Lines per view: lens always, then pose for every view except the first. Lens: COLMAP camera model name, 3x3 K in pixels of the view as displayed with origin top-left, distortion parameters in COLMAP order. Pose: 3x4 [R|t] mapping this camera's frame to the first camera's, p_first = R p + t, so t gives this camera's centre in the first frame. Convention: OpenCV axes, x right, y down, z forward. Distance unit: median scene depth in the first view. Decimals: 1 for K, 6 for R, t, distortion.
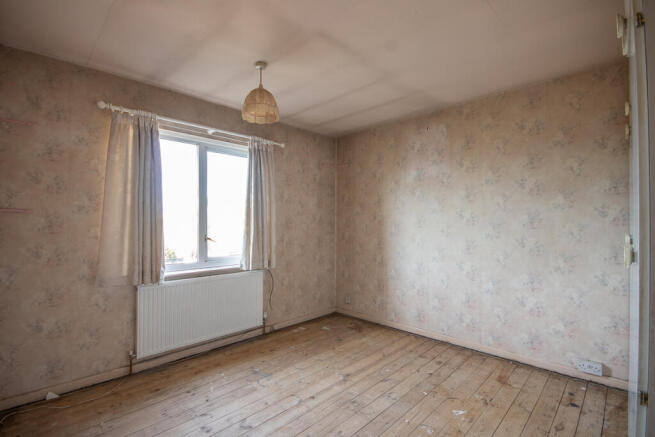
lens RADIAL K [[304.5, 0, 328.8], [0, 304.5, 221.2], [0, 0, 1]] dist [-0.003075, -0.001557]
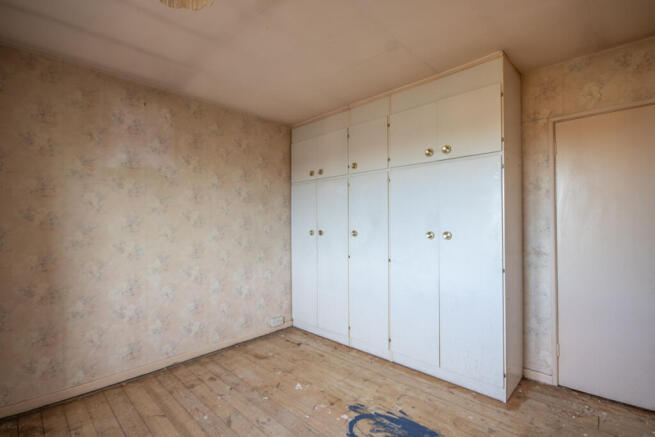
lens RADIAL K [[304.5, 0, 328.8], [0, 304.5, 218.5], [0, 0, 1]] dist [-0.003075, -0.001557]
pose [[-0.013588, 0.014953, 0.999796, -0.505008], [-0.000686, 0.999888, -0.014963, -0.001336], [-0.999907, -0.000890, -0.013576, 0.600362]]
